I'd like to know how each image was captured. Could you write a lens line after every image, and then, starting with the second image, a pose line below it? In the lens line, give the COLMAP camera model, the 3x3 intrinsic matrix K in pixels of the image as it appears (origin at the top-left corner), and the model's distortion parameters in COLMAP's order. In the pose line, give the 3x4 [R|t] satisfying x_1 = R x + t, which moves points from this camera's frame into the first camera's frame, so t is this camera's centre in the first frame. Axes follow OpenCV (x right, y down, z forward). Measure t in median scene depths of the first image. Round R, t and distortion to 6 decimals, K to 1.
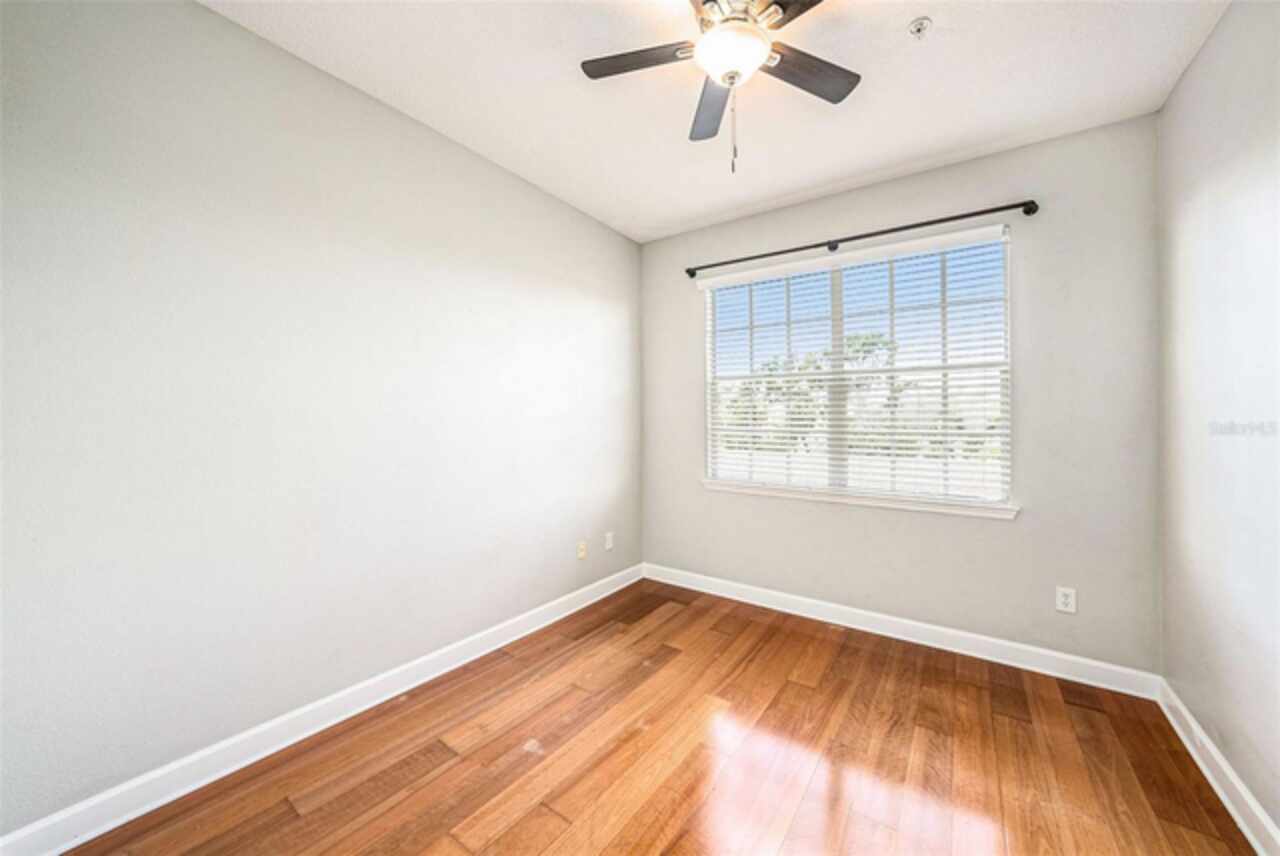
lens RADIAL K [[457.6, 0, 642.0], [0, 457.6, 422.4], [0, 0, 1]] dist [0.010885, 0.000116]
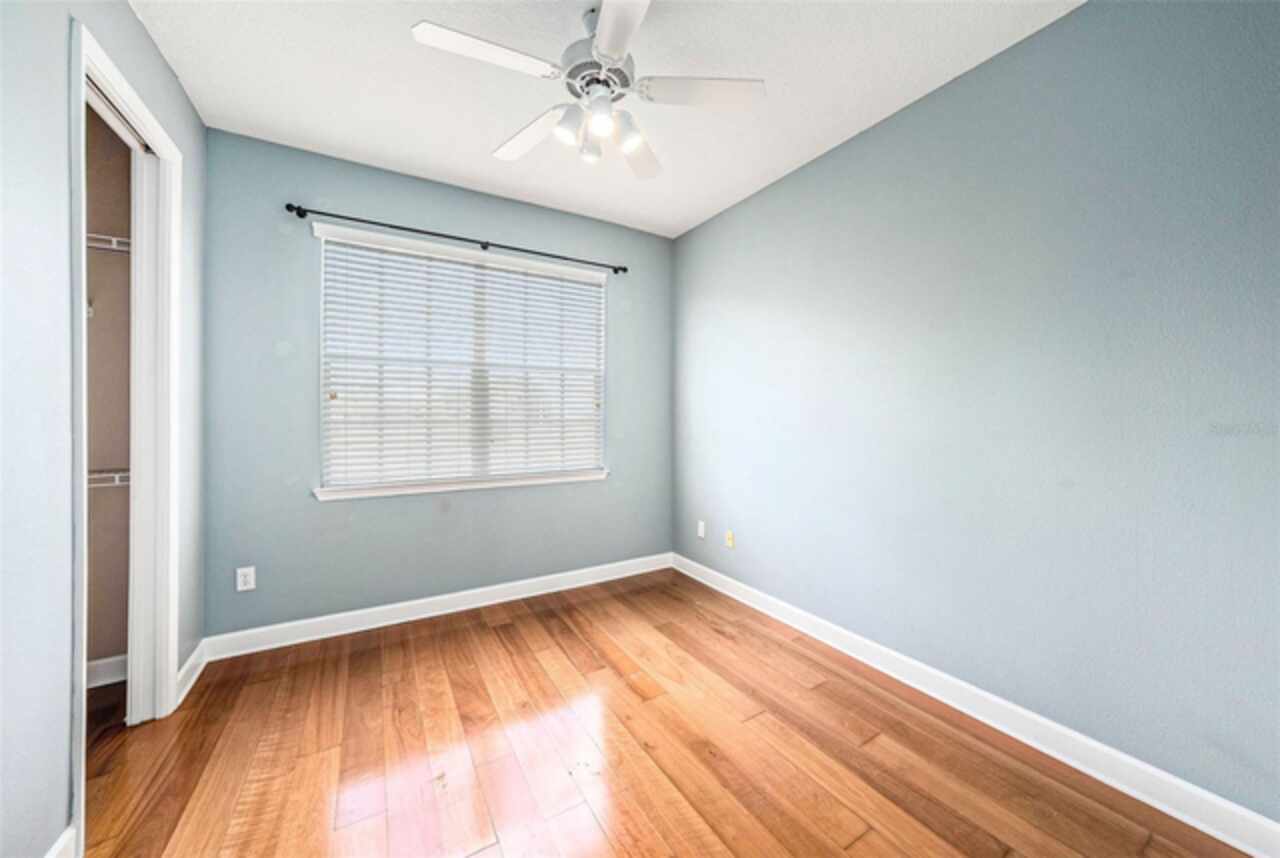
lens RADIAL K [[459.6, 0, 633.6], [0, 459.6, 406.4], [0, 0, 1]] dist [-0.010310, -0.000014]
pose [[0.452801, 0.005215, 0.891596, -0.361930], [0.003205, 0.999967, -0.007477, -0.004914], [-0.891606, 0.006243, 0.452770, 0.225454]]
